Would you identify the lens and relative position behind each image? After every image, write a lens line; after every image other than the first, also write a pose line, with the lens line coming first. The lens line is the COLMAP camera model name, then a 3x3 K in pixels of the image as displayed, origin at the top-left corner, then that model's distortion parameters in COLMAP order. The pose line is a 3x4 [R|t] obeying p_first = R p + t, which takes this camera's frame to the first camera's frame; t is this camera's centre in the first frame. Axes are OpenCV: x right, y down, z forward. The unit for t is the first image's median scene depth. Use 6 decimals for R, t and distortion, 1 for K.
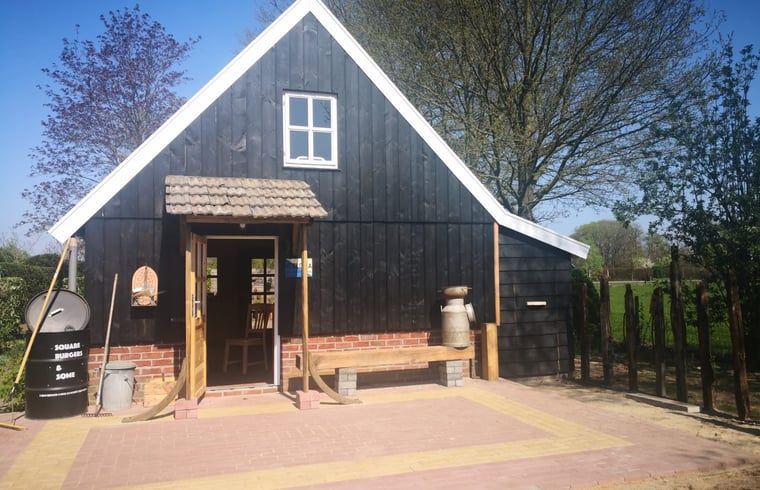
lens RADIAL K [[564.0, 0, 379.0], [0, 564.0, 241.2], [0, 0, 1]] dist [0.038189, -0.024731]
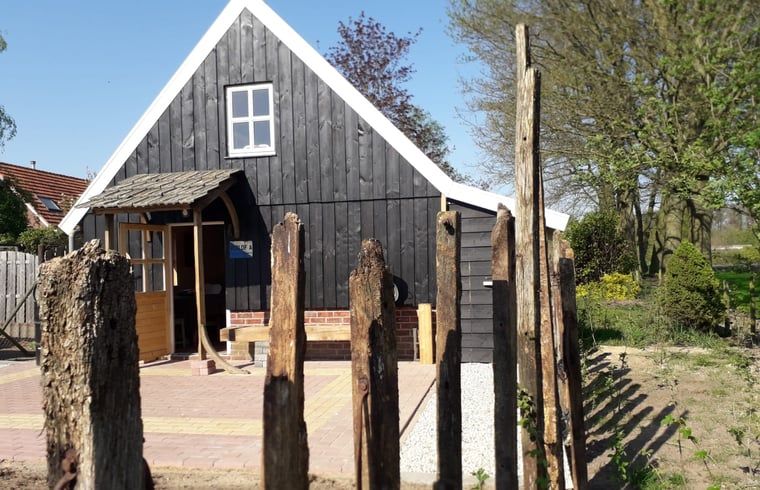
lens RADIAL K [[564.0, 0, 379.0], [0, 564.0, 248.7], [0, 0, 1]] dist [0.038189, -0.024731]
pose [[0.878732, -0.013320, -0.477130, 0.595208], [0.045187, 0.997443, 0.055376, -0.002464], [0.475172, -0.070220, 0.877086, 0.158616]]
